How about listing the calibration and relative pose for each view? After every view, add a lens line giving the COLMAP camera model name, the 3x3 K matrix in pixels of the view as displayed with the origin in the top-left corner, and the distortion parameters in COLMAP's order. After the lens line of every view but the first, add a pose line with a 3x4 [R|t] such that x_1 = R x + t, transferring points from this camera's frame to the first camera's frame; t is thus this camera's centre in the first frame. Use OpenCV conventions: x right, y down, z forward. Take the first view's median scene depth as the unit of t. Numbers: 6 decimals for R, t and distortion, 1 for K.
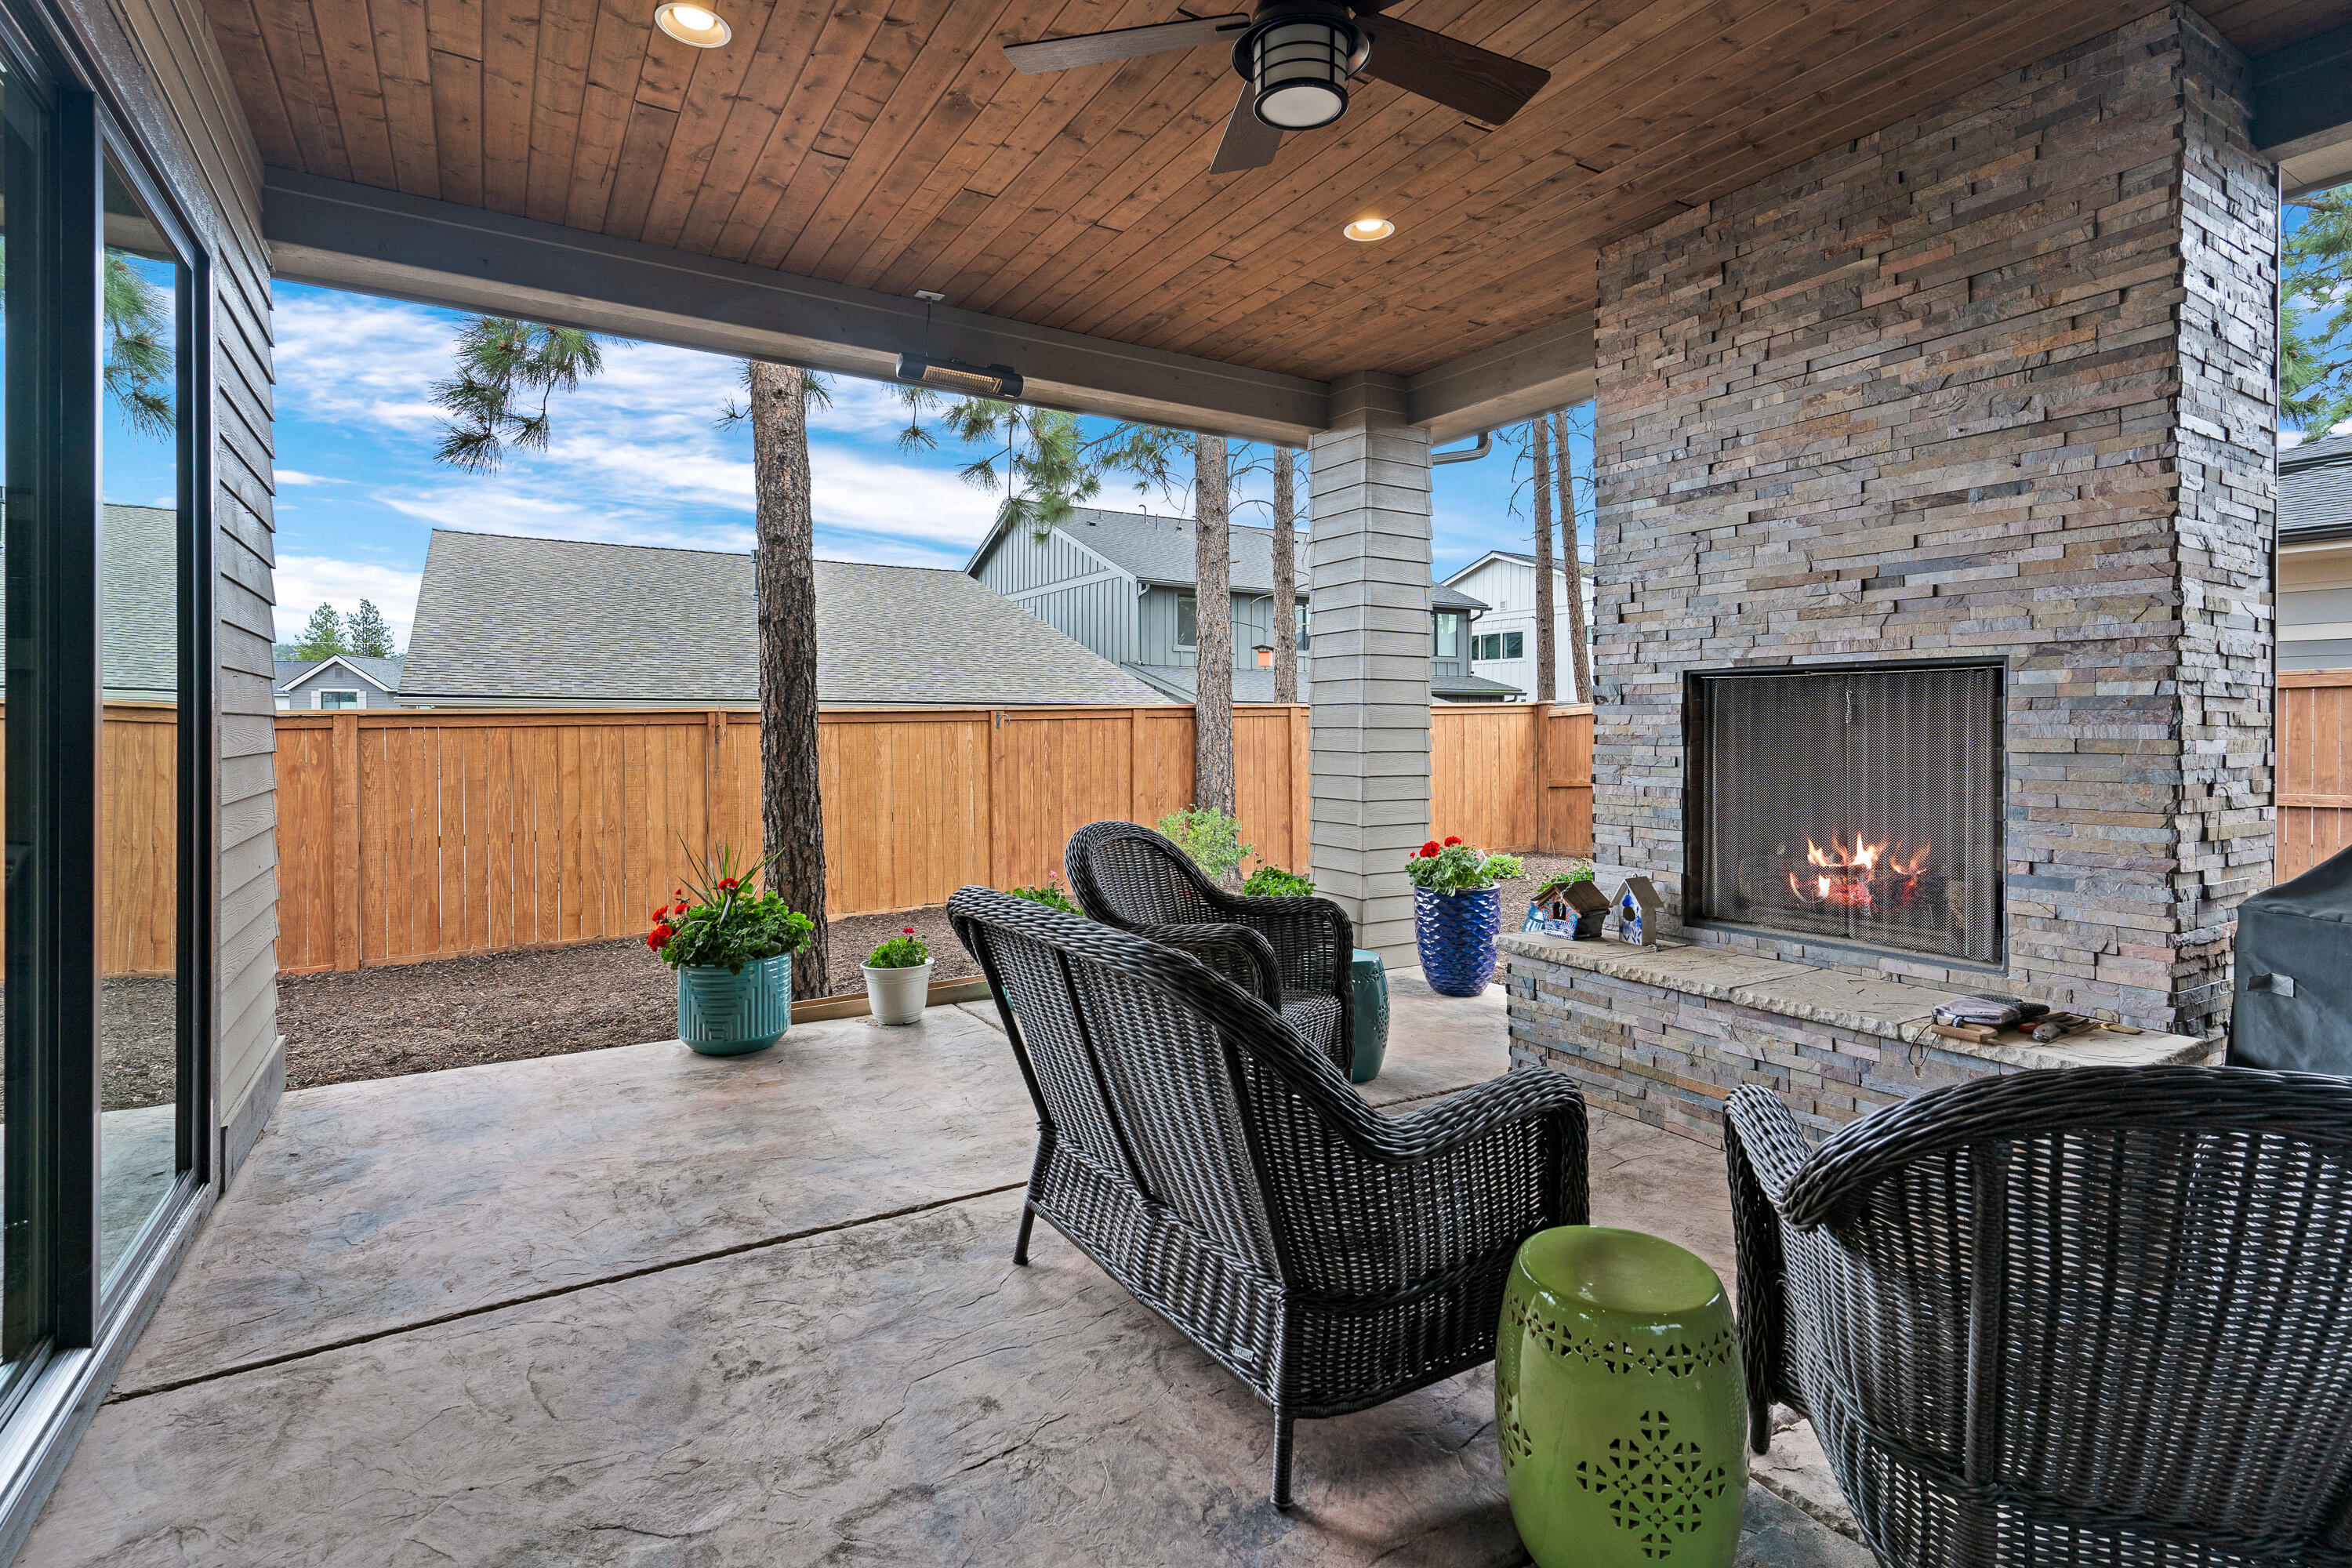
lens RADIAL K [[1143.5, 0, 1175.9], [0, 1143.5, 730.0], [0, 0, 1]] dist [0.000610, 0.000037]
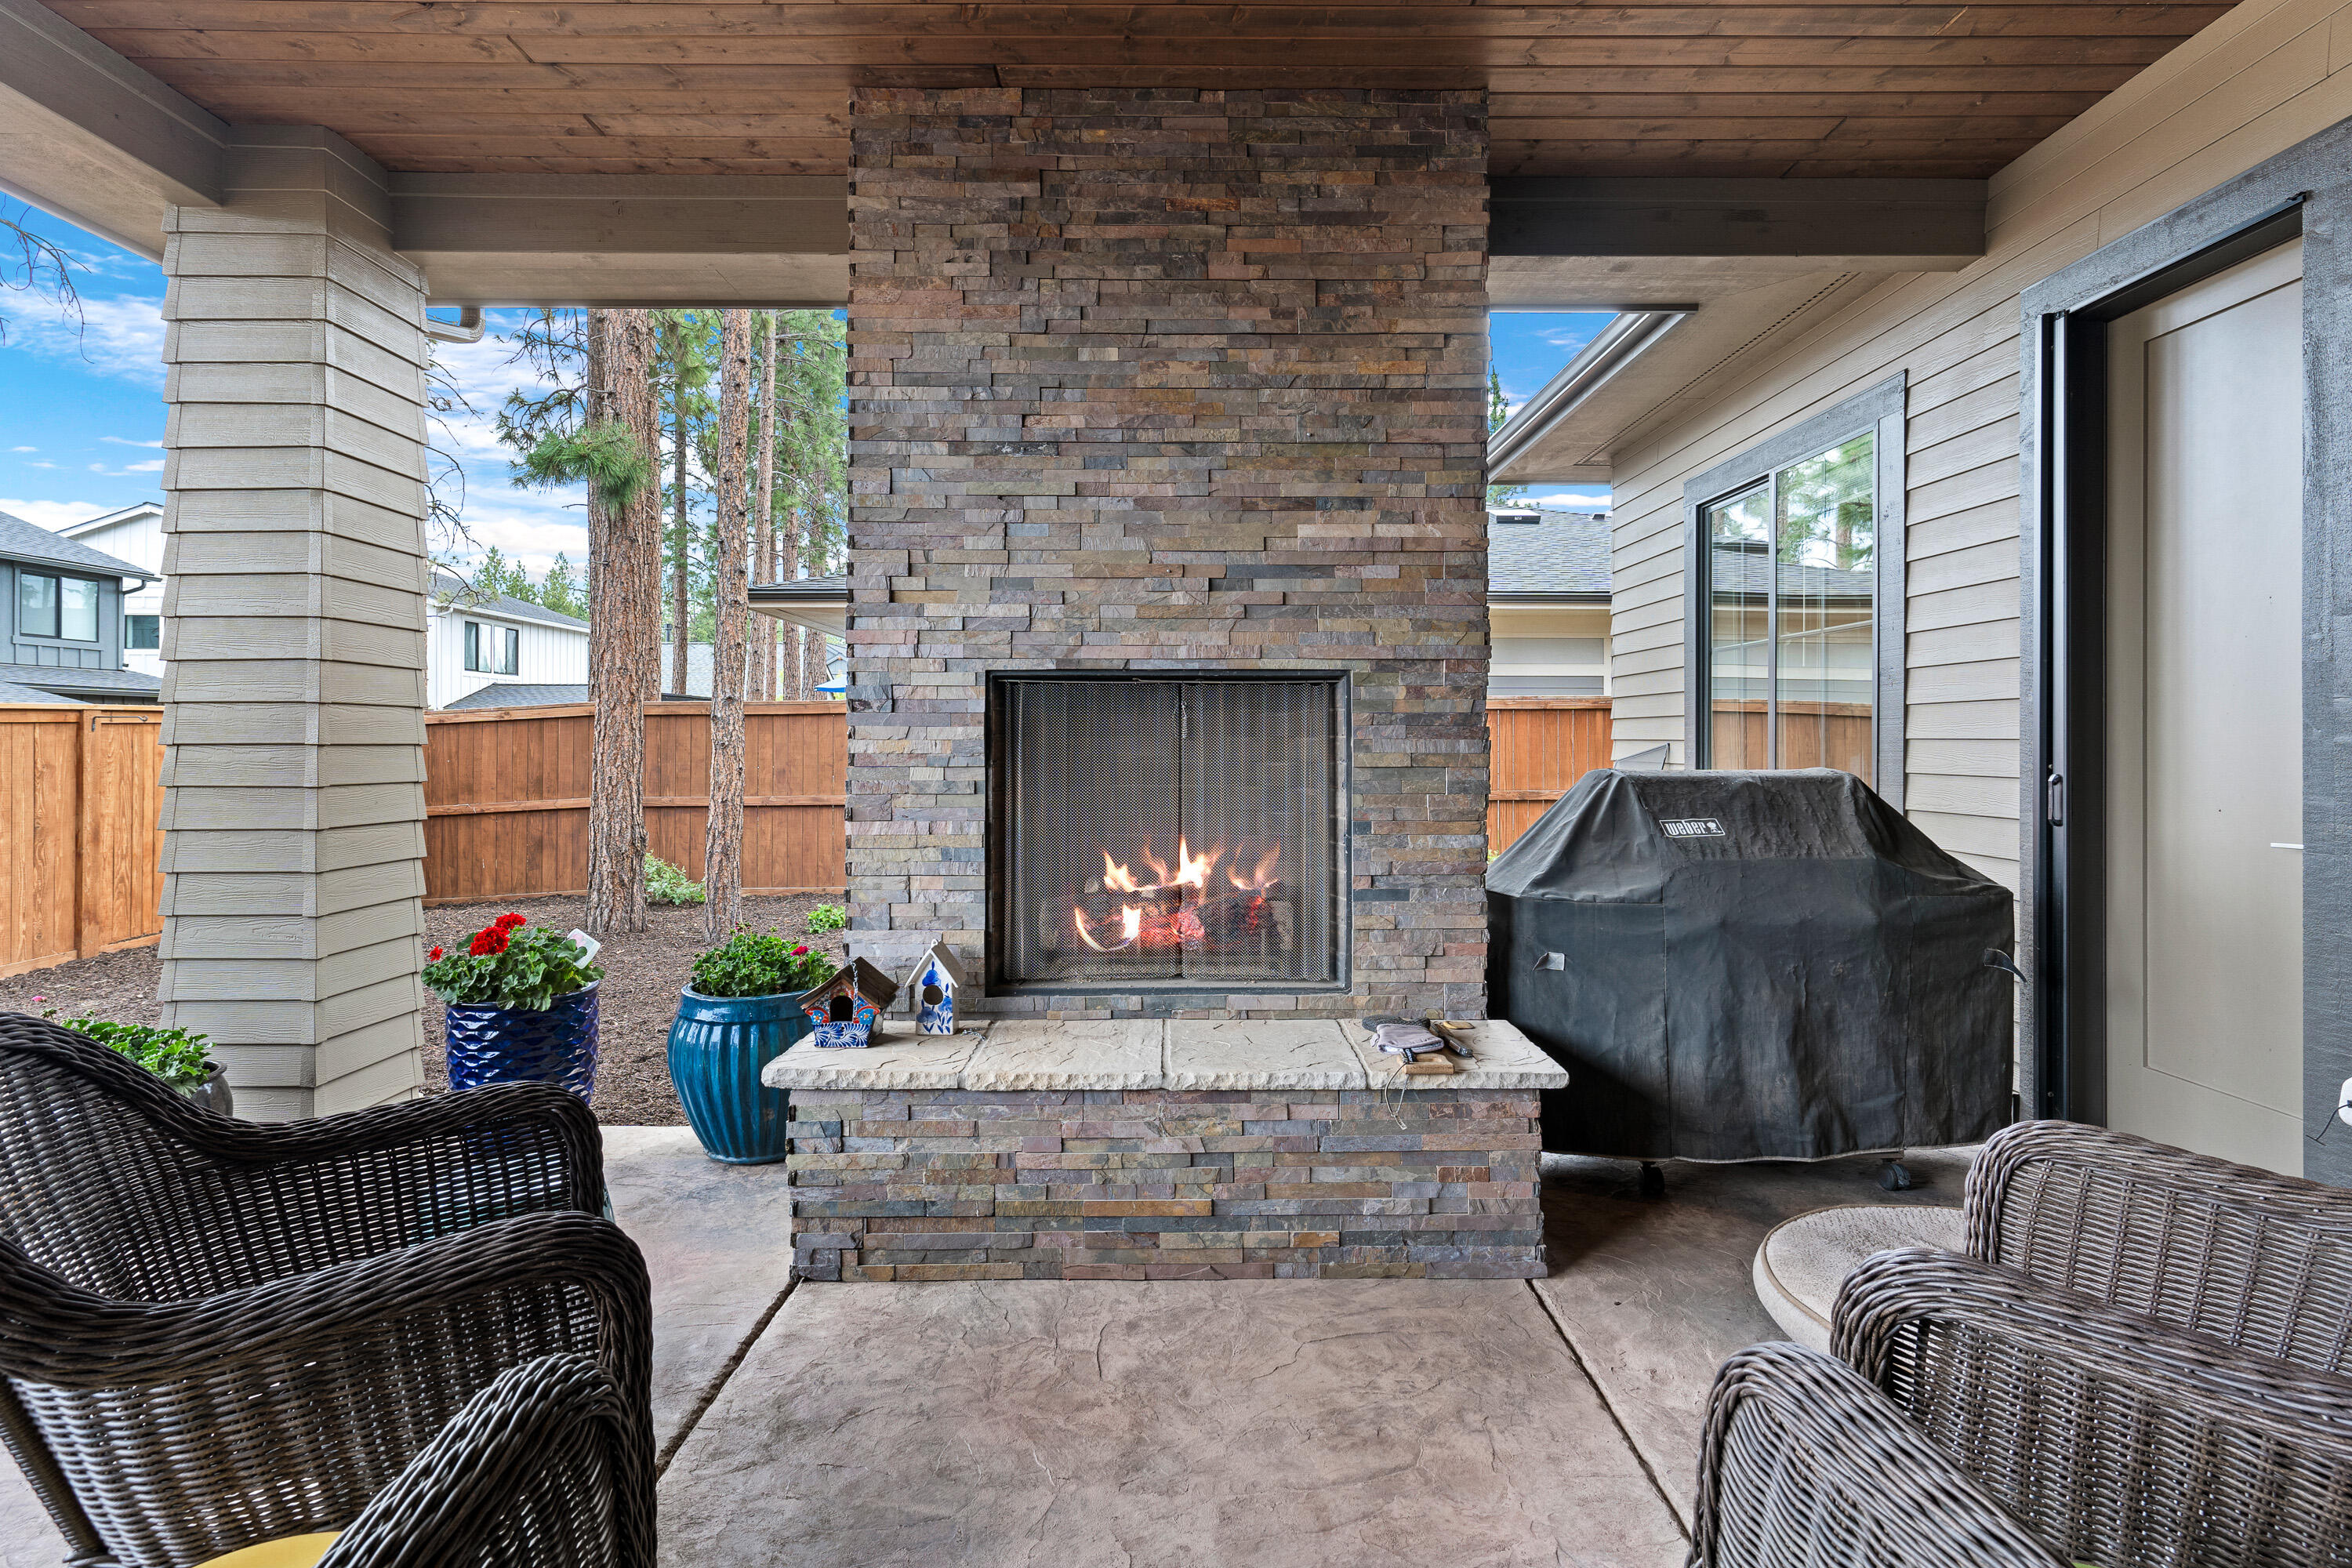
lens RADIAL K [[1143.5, 0, 1175.9], [0, 1143.5, 730.0], [0, 0, 1]] dist [0.000610, 0.000037]
pose [[0.508706, 0.005347, 0.860924, -0.176018], [0.003783, 0.999957, -0.008445, -0.004420], [-0.860932, 0.007553, 0.508664, 0.529362]]
